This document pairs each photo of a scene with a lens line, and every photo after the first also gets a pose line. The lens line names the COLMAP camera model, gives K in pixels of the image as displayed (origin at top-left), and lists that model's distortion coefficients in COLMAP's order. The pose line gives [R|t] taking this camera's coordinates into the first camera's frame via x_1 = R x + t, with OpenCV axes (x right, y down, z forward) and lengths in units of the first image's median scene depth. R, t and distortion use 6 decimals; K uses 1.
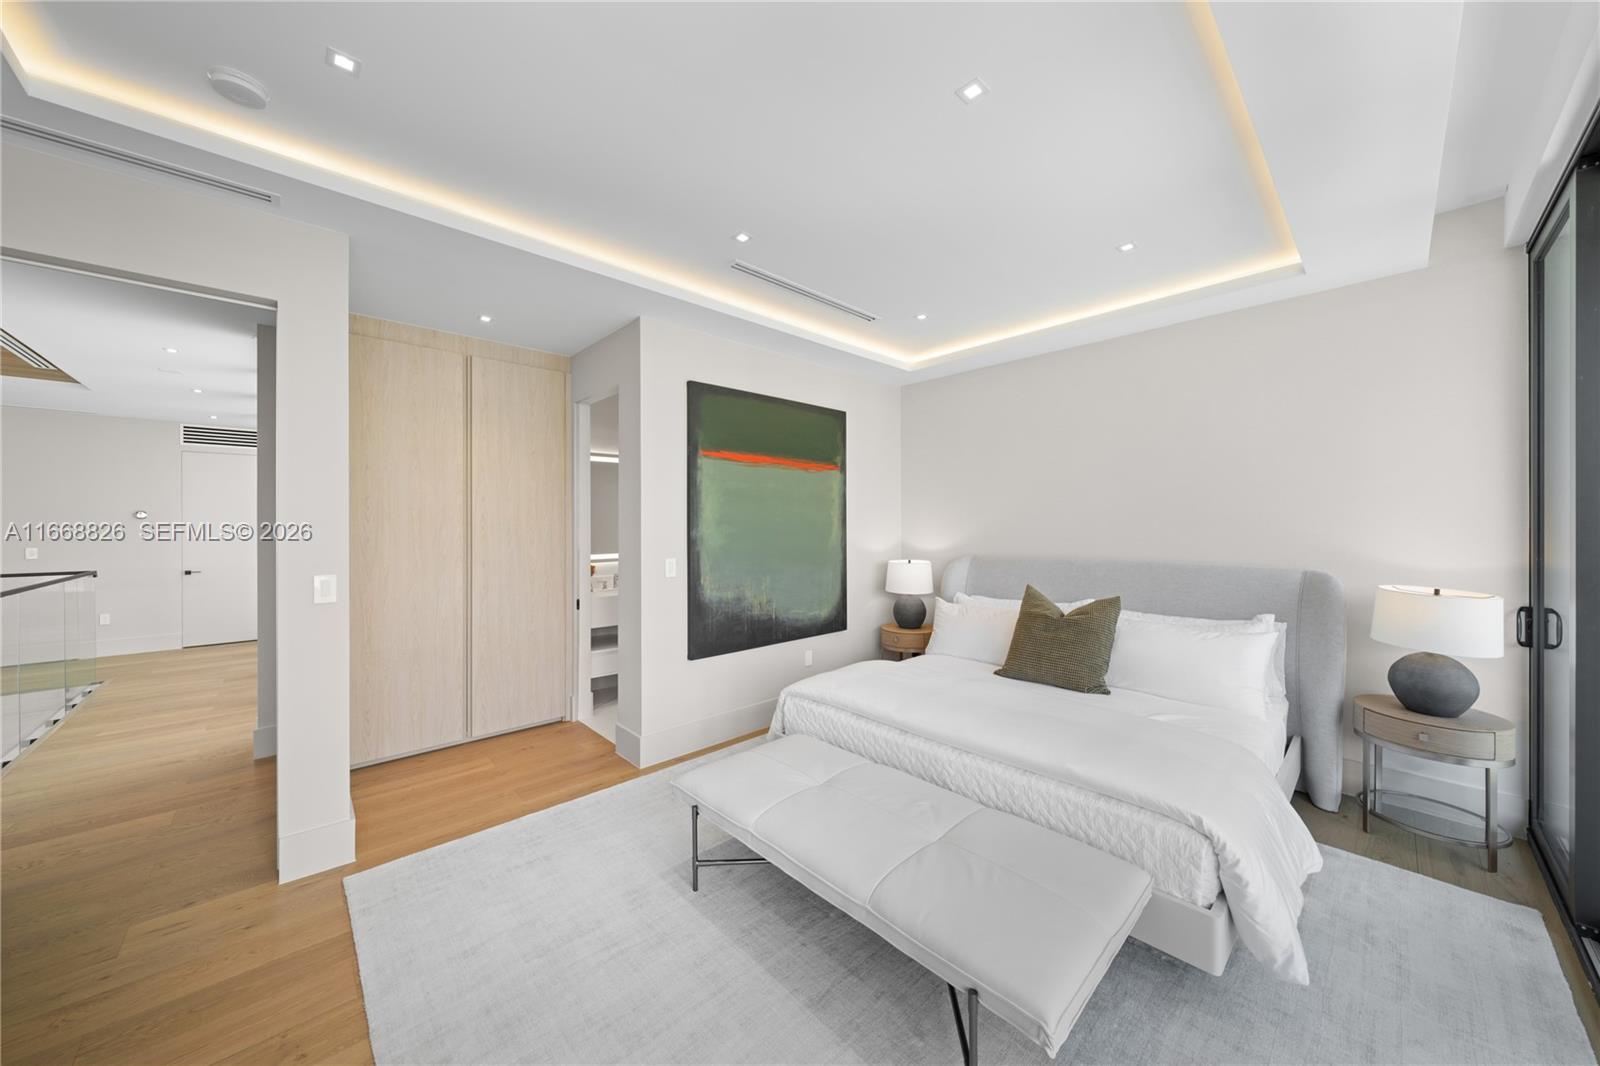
lens RADIAL K [[555.6, 0, 797.4], [0, 555.6, 530.0], [0, 0, 1]] dist [0.000348, -0.000006]
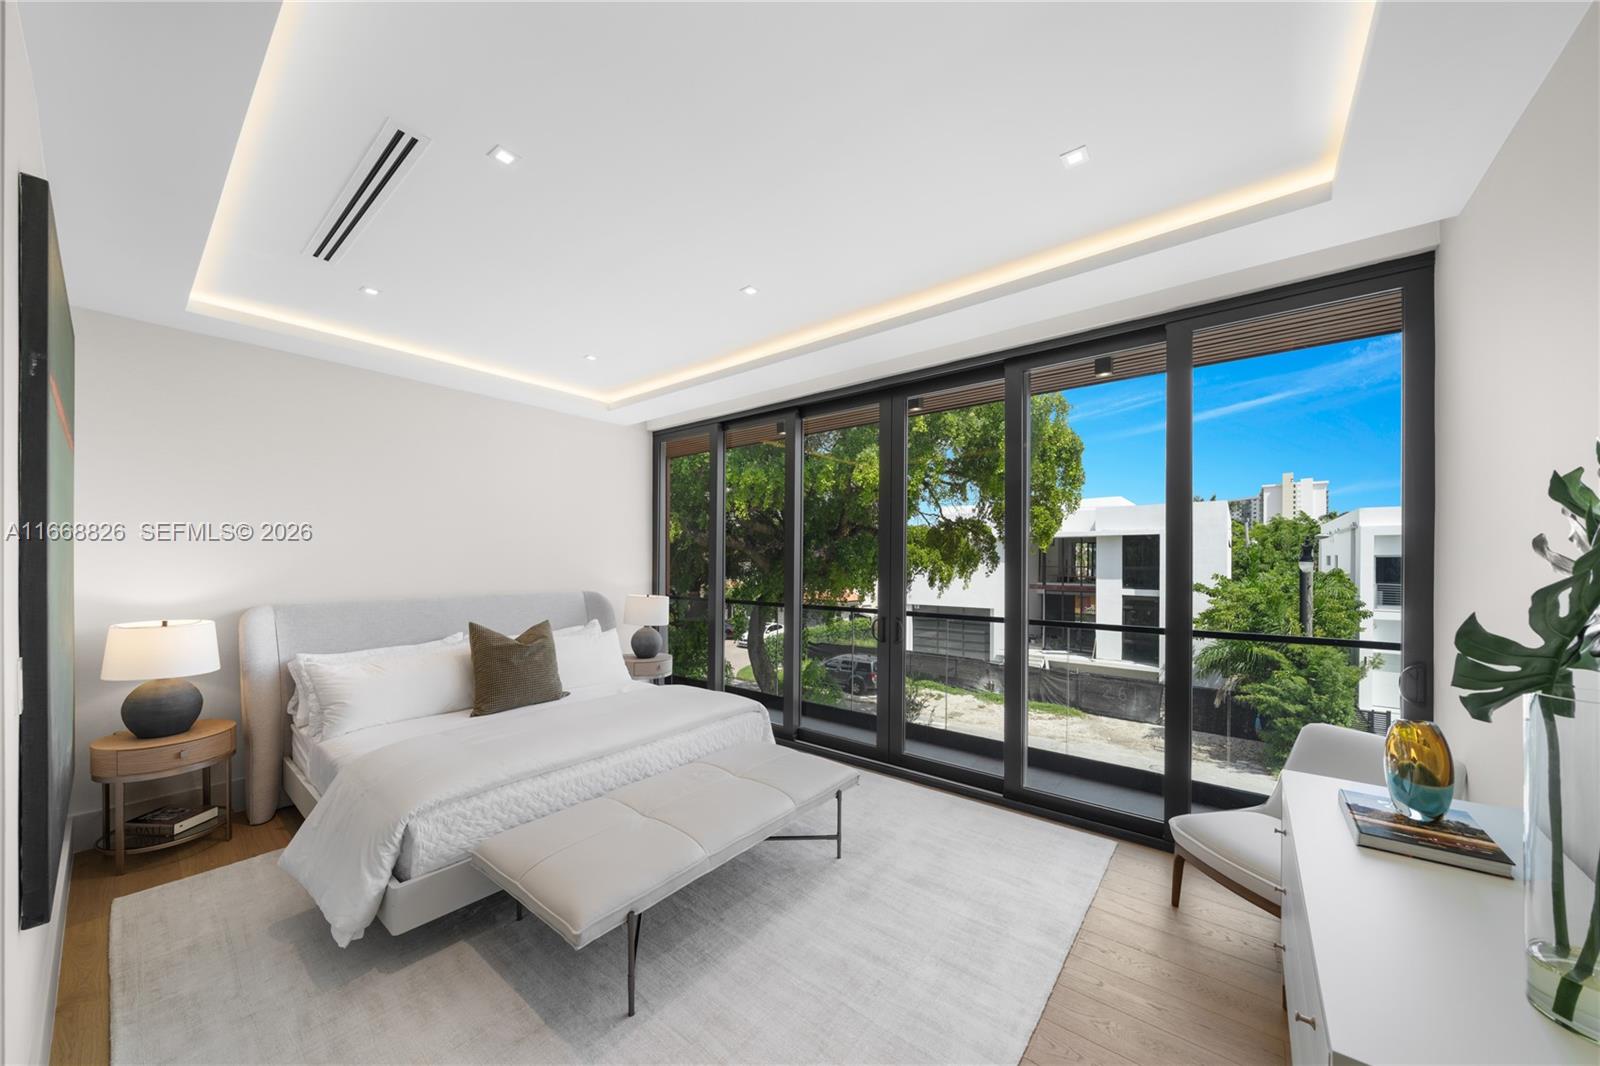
lens RADIAL K [[555.6, 0, 763.8], [0, 555.6, 562.2], [0, 0, 1]] dist [0.000348, -0.000006]
pose [[-0.120042, 0.001562, 0.992768, -0.744197], [0.001409, 0.999998, -0.001403, -0.009992], [-0.992768, 0.001230, -0.120044, 0.669640]]
